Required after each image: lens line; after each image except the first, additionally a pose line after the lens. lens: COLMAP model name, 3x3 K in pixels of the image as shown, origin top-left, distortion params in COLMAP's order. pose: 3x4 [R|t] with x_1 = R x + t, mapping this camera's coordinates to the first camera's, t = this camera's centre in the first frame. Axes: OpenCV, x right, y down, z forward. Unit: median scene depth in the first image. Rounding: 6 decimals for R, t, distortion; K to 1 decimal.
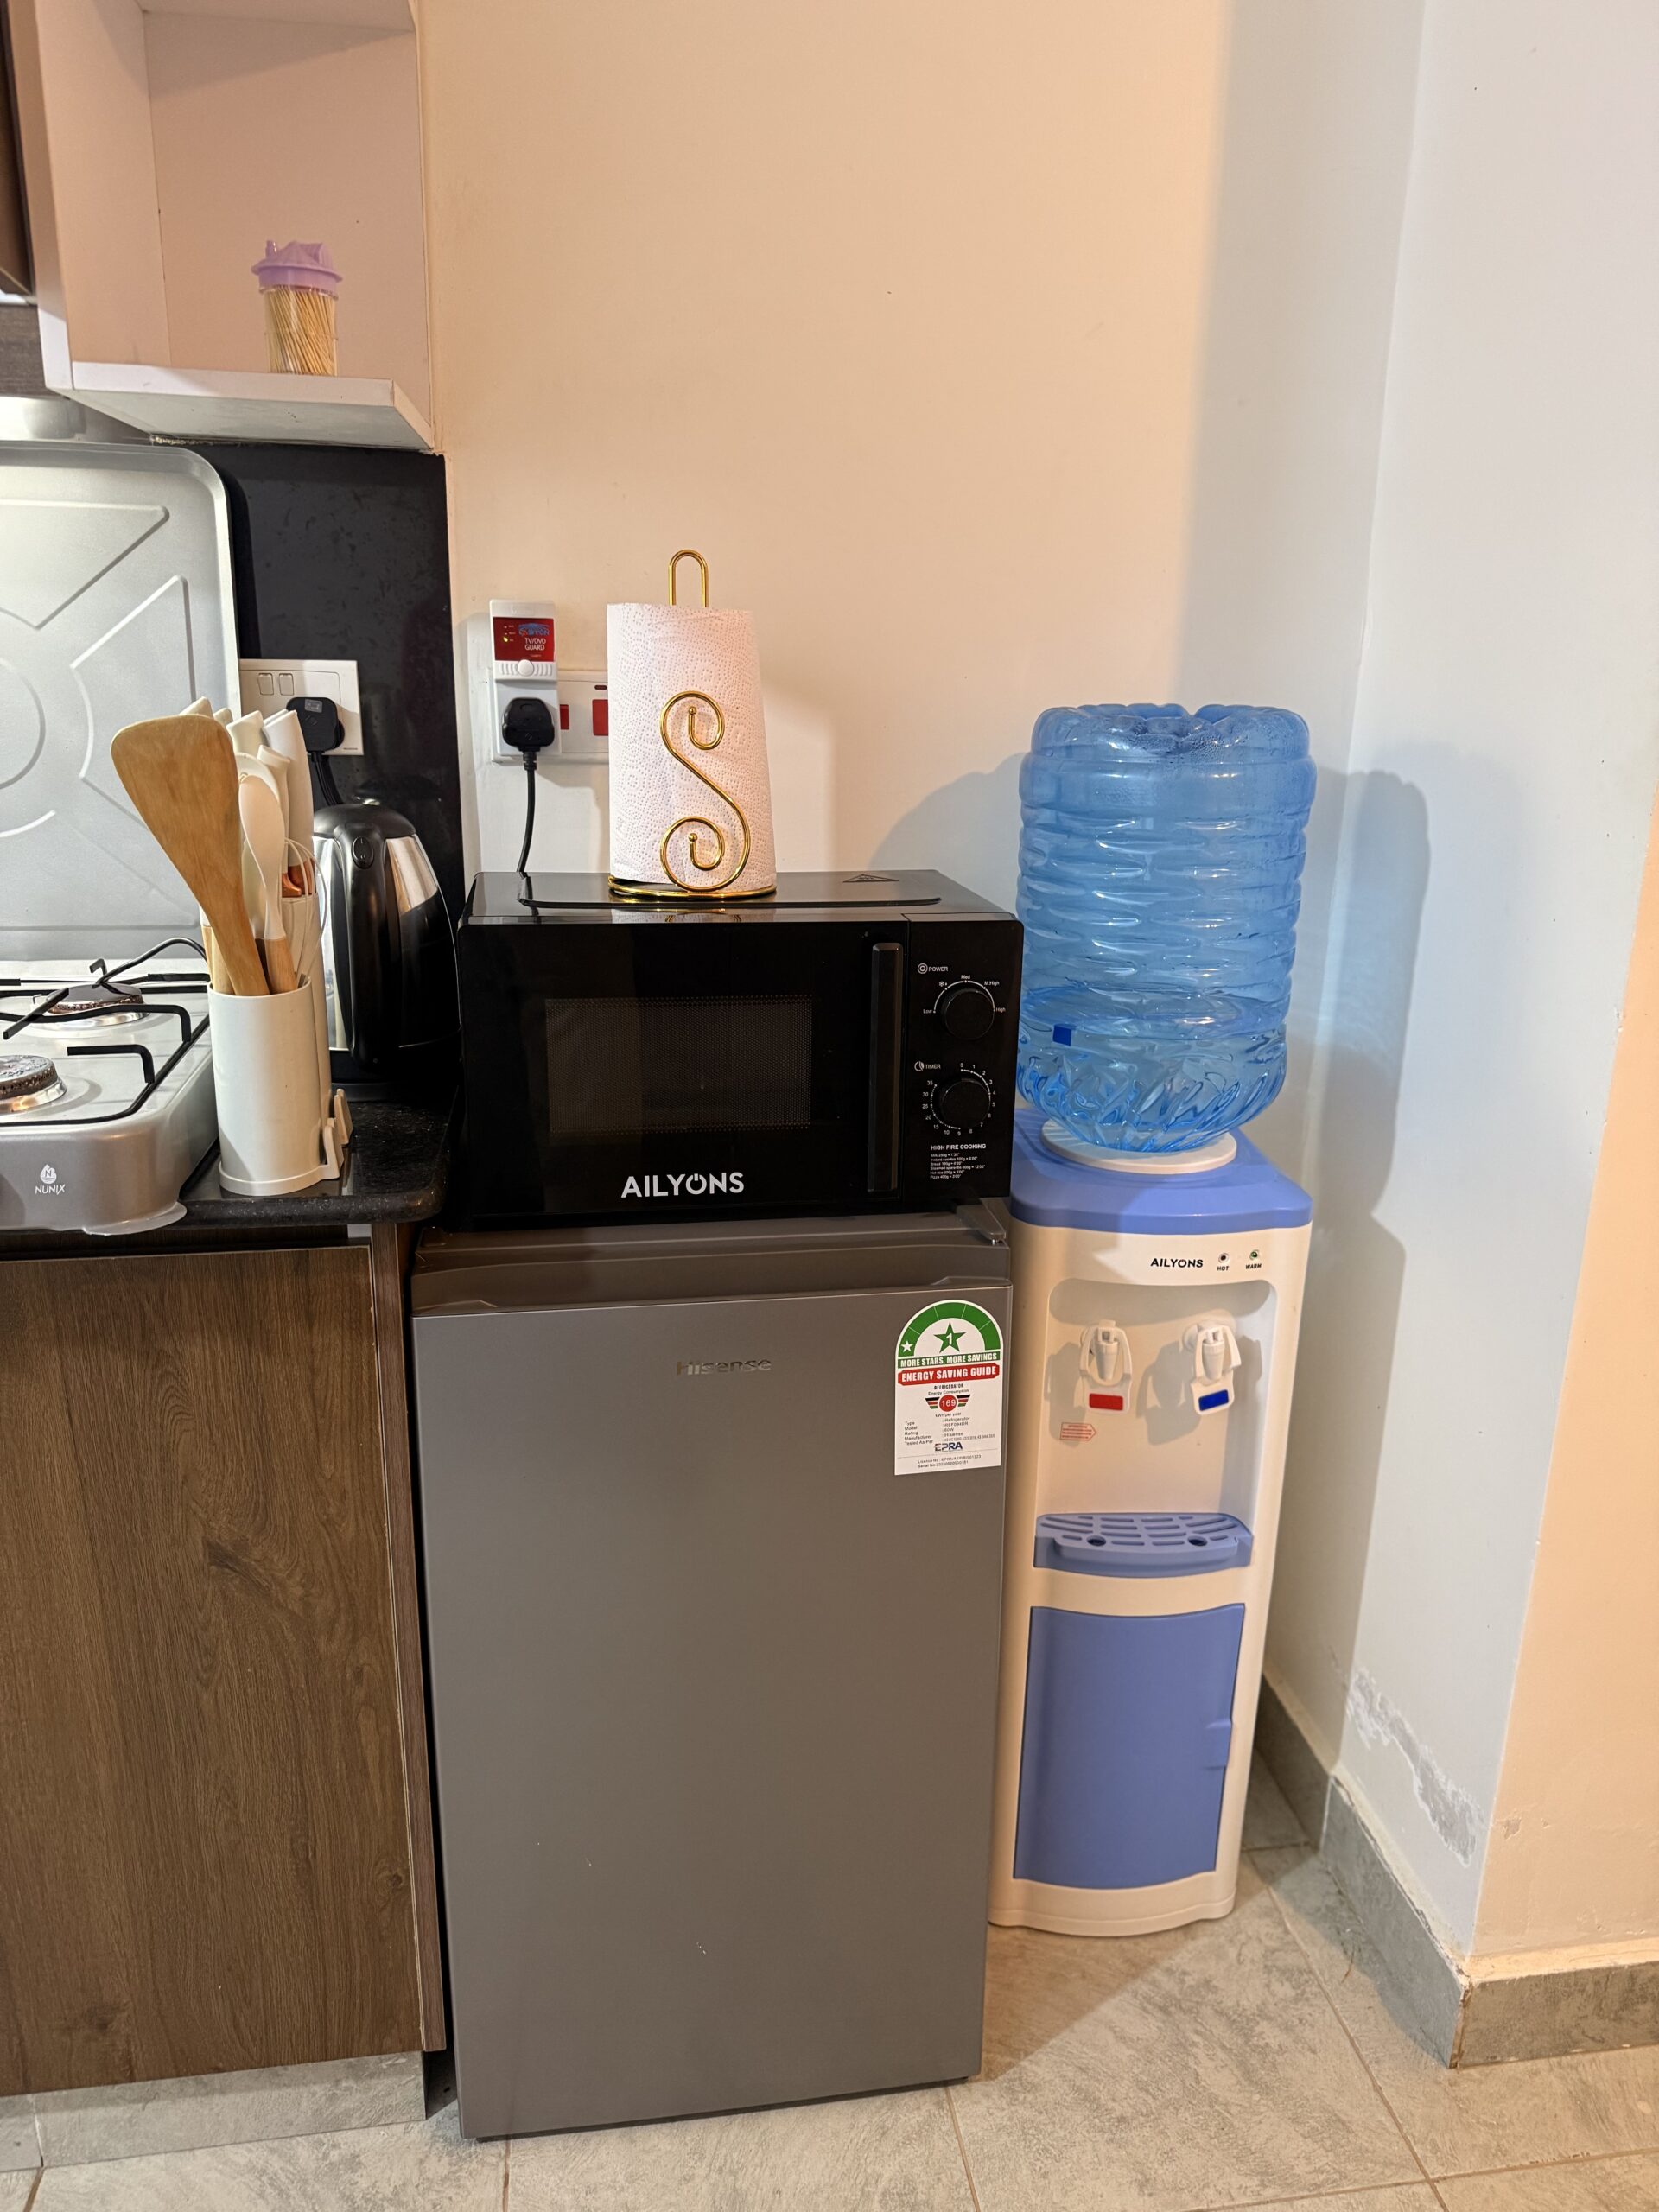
lens RADIAL K [[1540.9, 0, 821.1], [0, 1540.9, 1111.2], [0, 0, 1]] dist [0.022317, -0.027174]
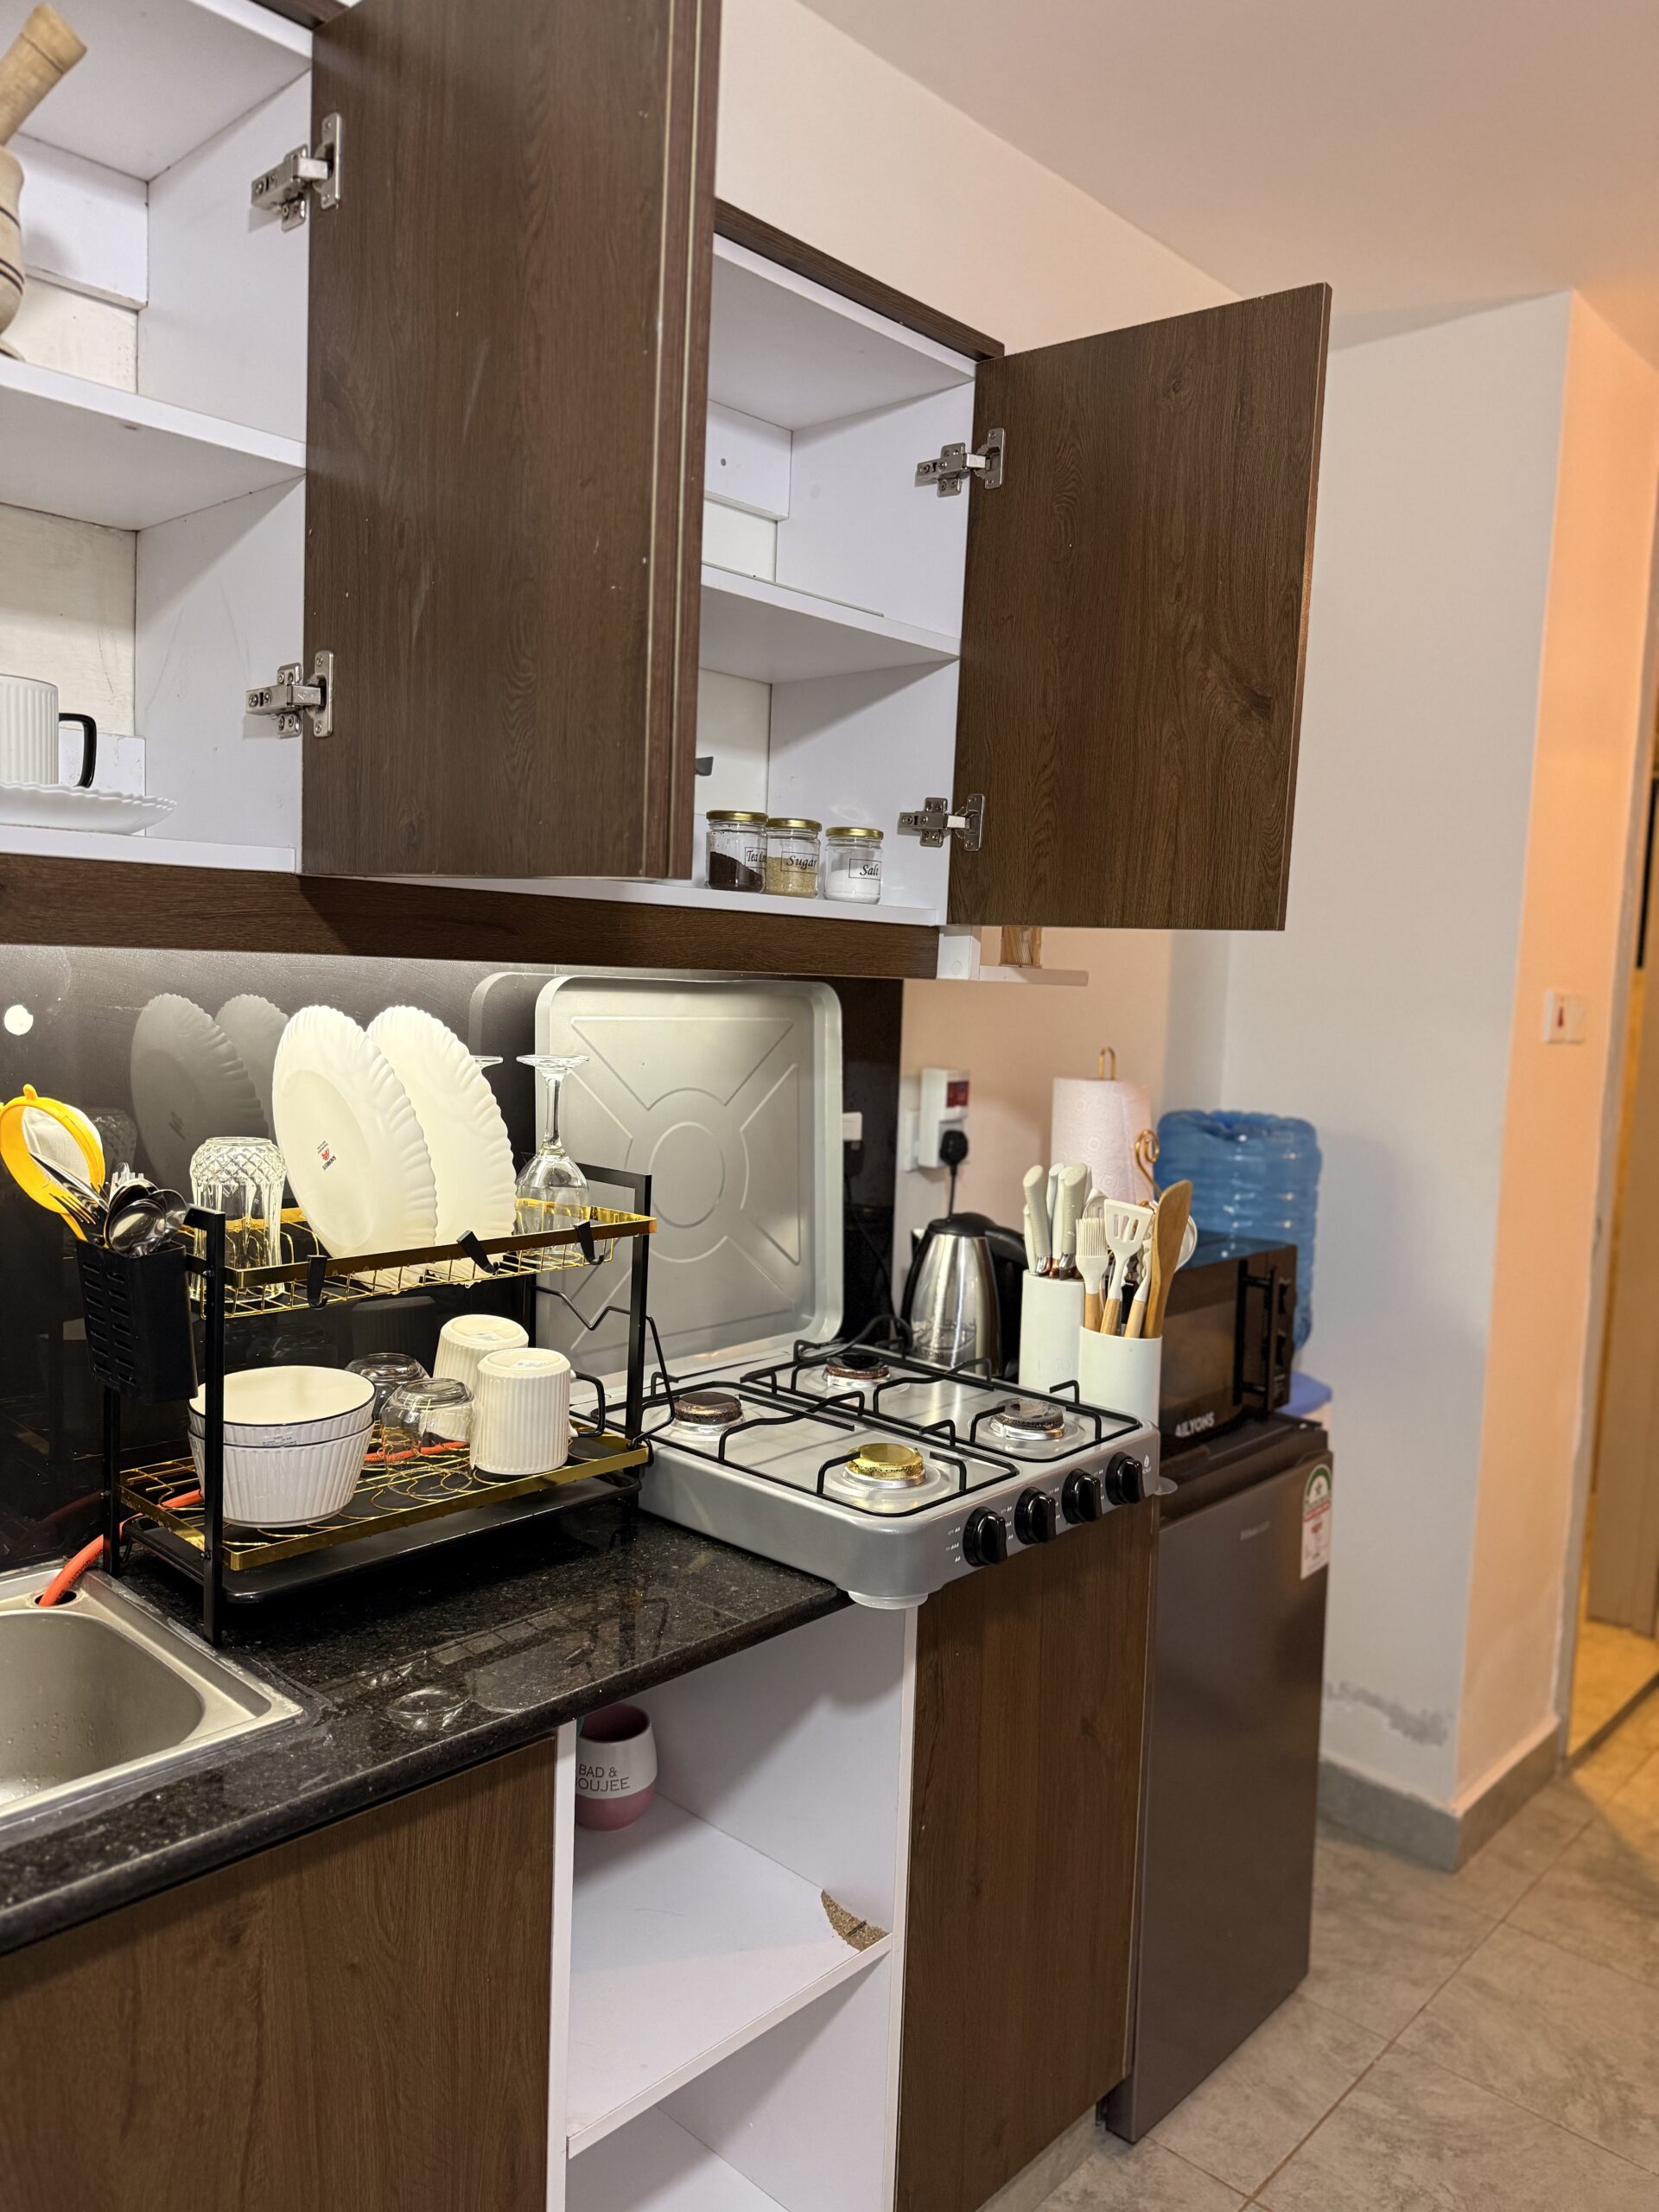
lens RADIAL K [[1554.7, 0, 829.1], [0, 1554.7, 1111.3], [0, 0, 1]] dist [0.085307, -0.121632]
pose [[0.786286, -0.059829, 0.614959, -1.252206], [0.151888, 0.983475, -0.098523, -0.160324], [-0.598902, 0.170873, 0.782380, -0.114112]]
